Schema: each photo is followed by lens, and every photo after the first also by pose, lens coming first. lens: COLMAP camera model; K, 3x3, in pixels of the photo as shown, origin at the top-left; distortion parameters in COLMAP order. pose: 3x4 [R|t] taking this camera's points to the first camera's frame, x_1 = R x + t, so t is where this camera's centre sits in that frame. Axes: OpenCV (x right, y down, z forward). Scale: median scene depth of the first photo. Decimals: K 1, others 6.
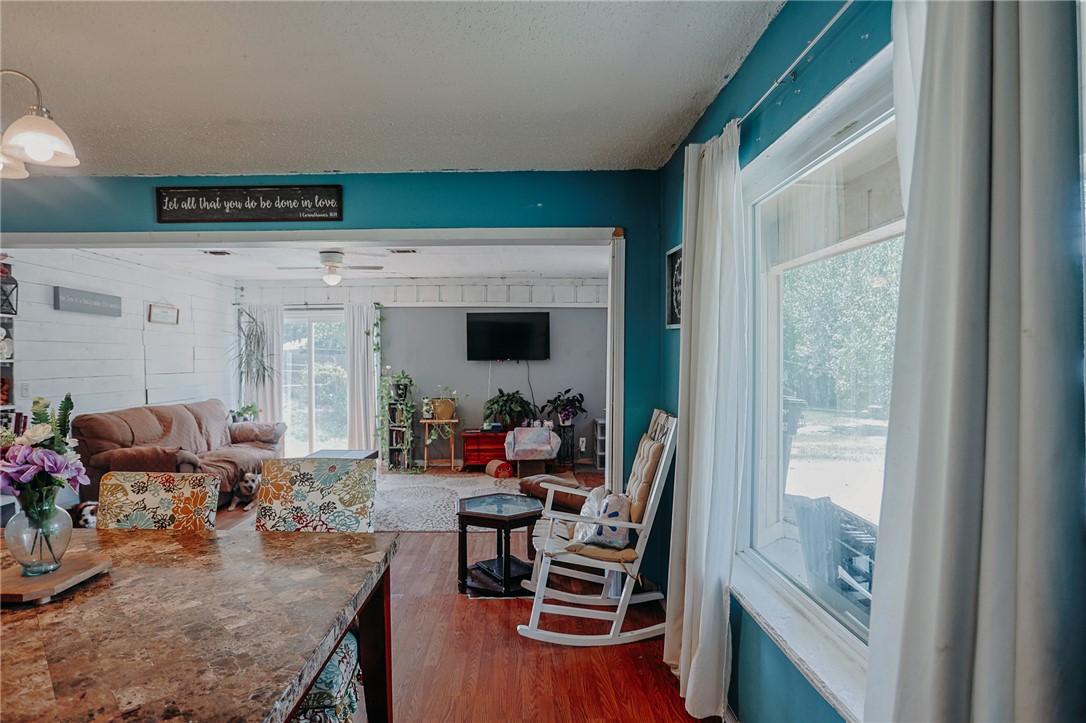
lens RADIAL K [[576.4, 0, 533.4], [0, 576.4, 371.6], [0, 0, 1]] dist [-0.081765, 0.040235]
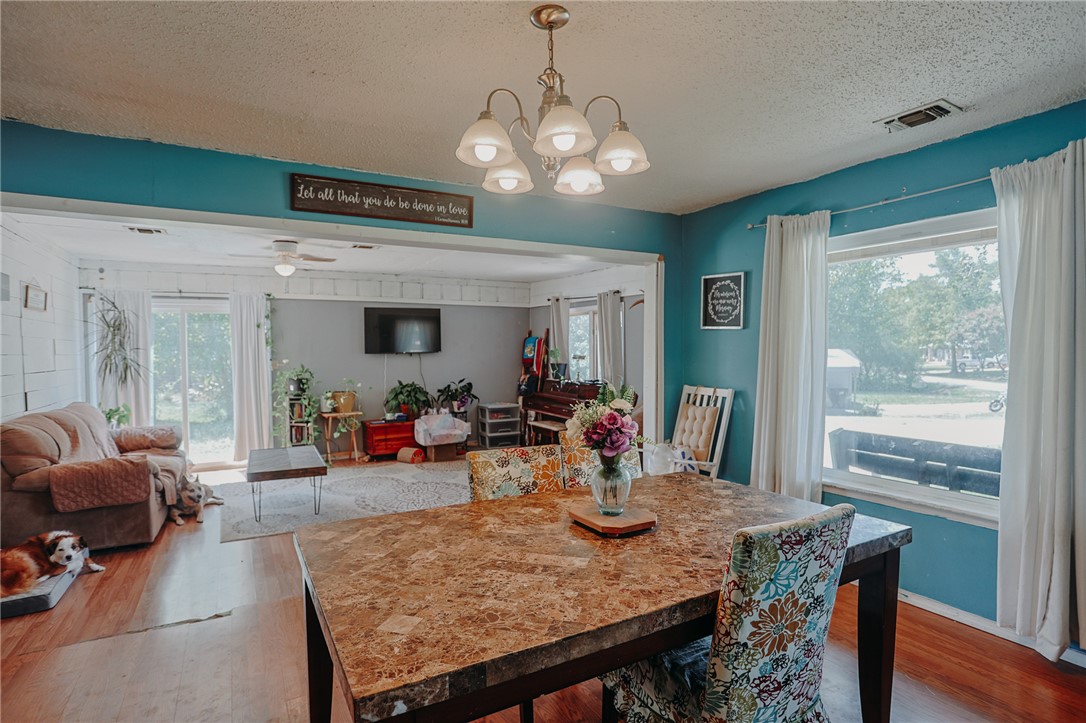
lens RADIAL K [[556.9, 0, 541.1], [0, 556.9, 364.8], [0, 0, 1]] dist [-0.078676, 0.035510]
pose [[0.878175, -0.017021, 0.478037, -0.640027], [0.016747, 0.999848, 0.004836, 0.001848], [-0.478047, 0.003758, 0.878326, -0.024234]]
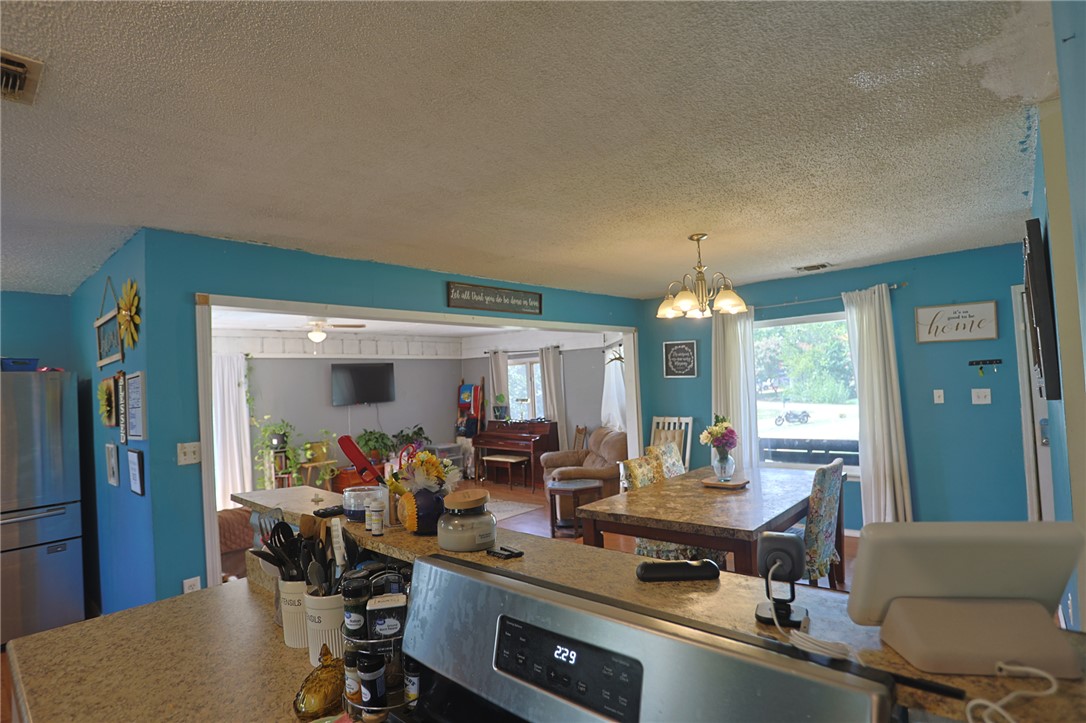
lens RADIAL K [[559.5, 0, 544.4], [0, 559.5, 366.2], [0, 0, 1]] dist [-0.078977, 0.037118]
pose [[0.677195, -0.008819, 0.735751, -1.290471], [0.065469, 0.996684, -0.048312, -0.037187], [-0.732885, 0.080886, 0.675527, -0.060592]]
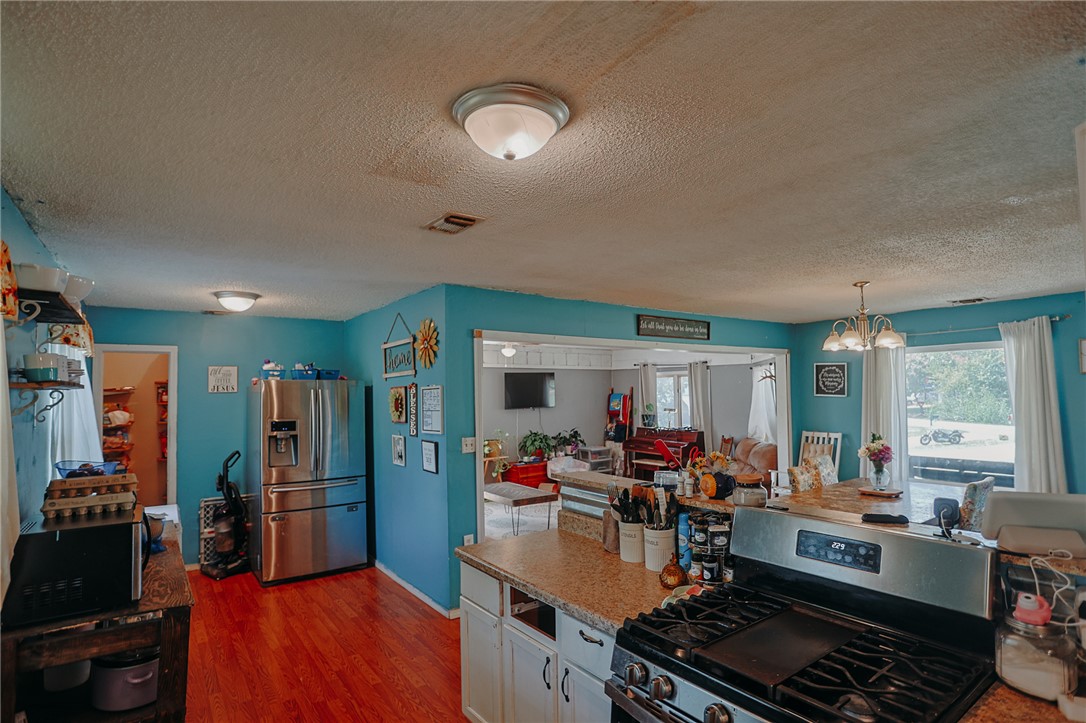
lens RADIAL K [[559.5, 0, 544.4], [0, 559.5, 366.2], [0, 0, 1]] dist [-0.078977, 0.037118]
pose [[0.815554, 0.015353, 0.578478, -1.584863], [0.028243, 0.997401, -0.066289, -0.062681], [-0.577992, 0.070401, 0.813000, -0.151915]]
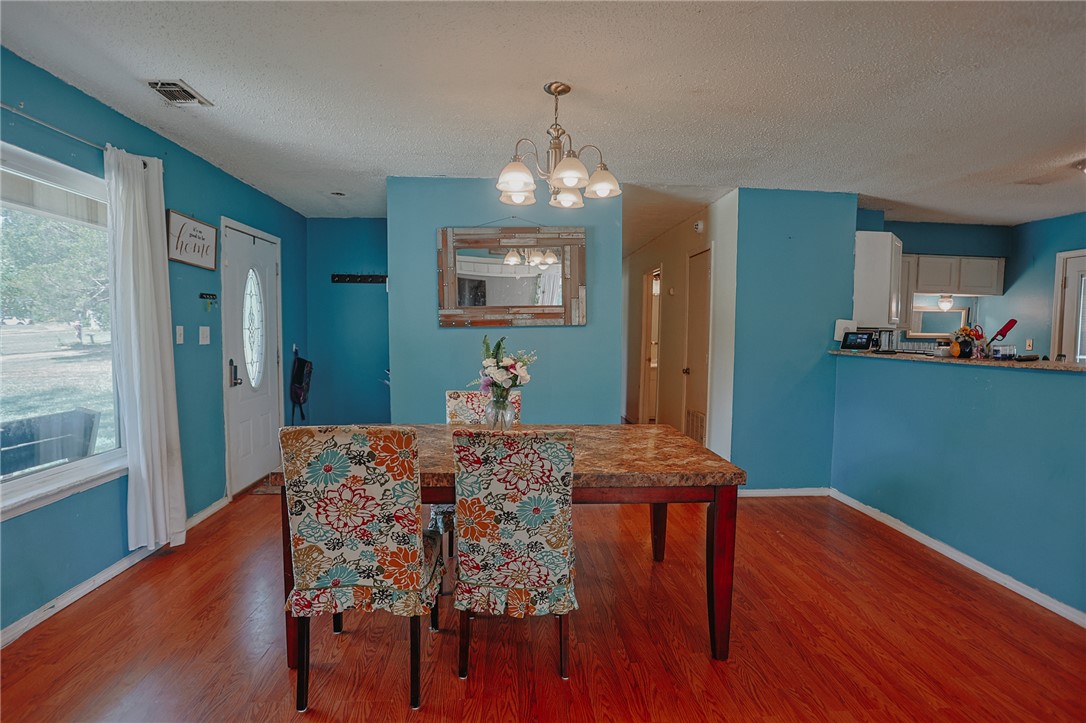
lens RADIAL K [[556.9, 0, 541.1], [0, 556.9, 364.8], [0, 0, 1]] dist [-0.078676, 0.035510]
pose [[-0.998701, -0.012365, -0.049440, -0.355877], [-0.016489, 0.996338, 0.083896, -0.007183], [0.048222, 0.084602, -0.995247, 1.061870]]
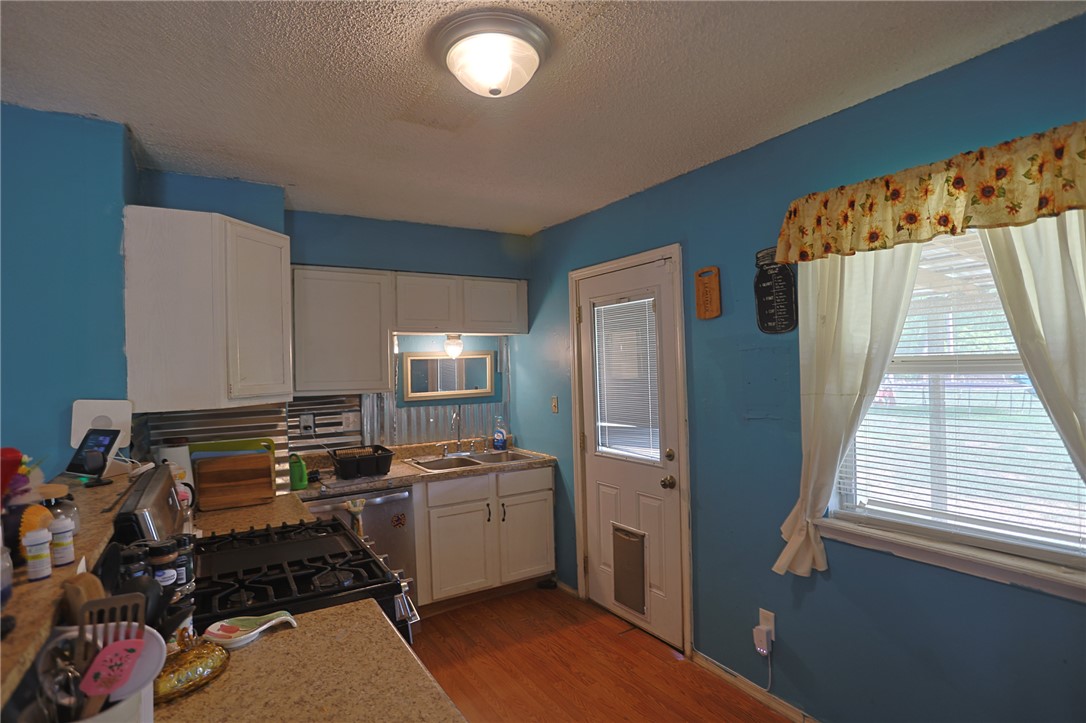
lens RADIAL K [[556.9, 0, 541.1], [0, 556.9, 364.8], [0, 0, 1]] dist [-0.078676, 0.035510]
pose [[-0.859962, 0.021168, -0.509918, -1.161489], [0.016605, 0.999771, 0.013499, -0.048401], [0.510087, 0.003142, -0.860117, 0.579911]]
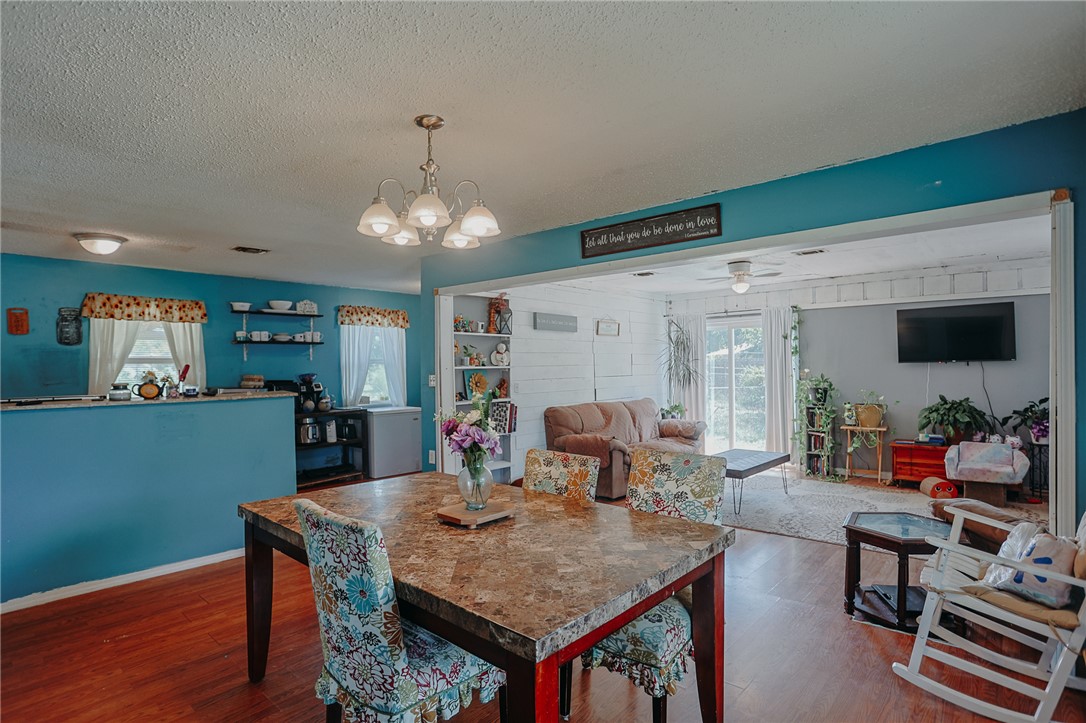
lens RADIAL K [[556.9, 0, 541.1], [0, 556.9, 364.8], [0, 0, 1]] dist [-0.078676, 0.035510]
pose [[0.733919, -0.009859, -0.679166, 0.102359], [-0.002217, 0.999855, -0.016910, -0.001330], [0.679234, 0.013916, 0.733790, 0.003984]]
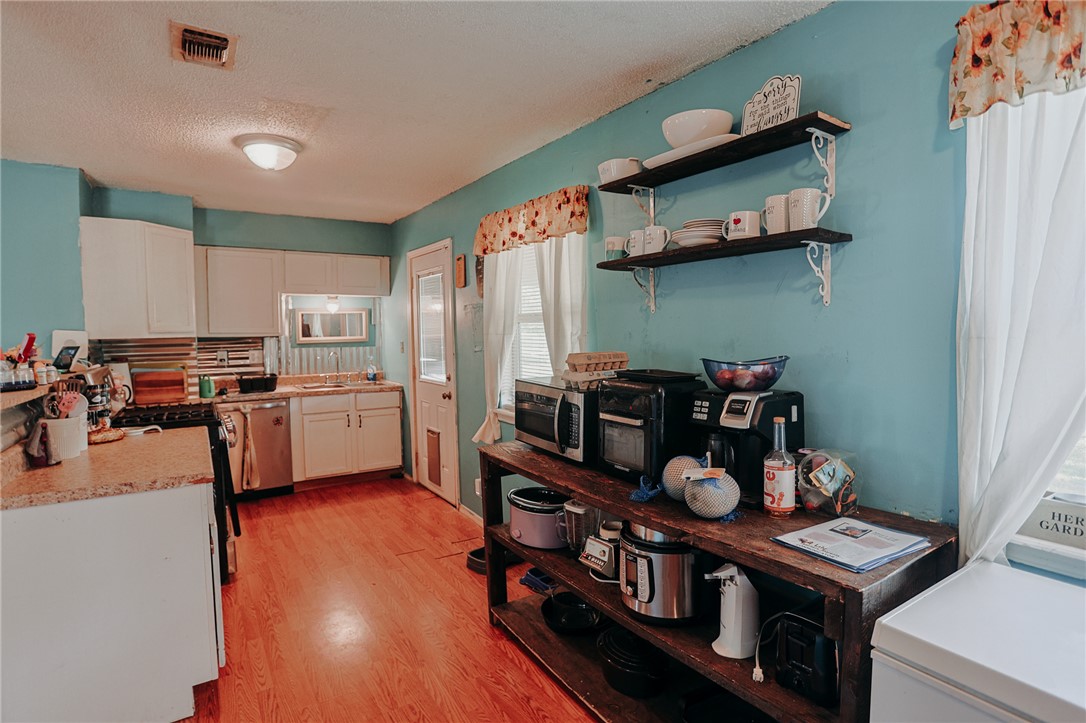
lens RADIAL K [[564.2, 0, 543.3], [0, 564.2, 357.8], [0, 0, 1]] dist [-0.061241, 0.032804]
pose [[-0.853405, 0.035297, -0.520052, -1.257388], [0.000271, 0.997735, 0.067273, -0.031339], [0.521248, 0.057270, -0.851481, 1.117375]]
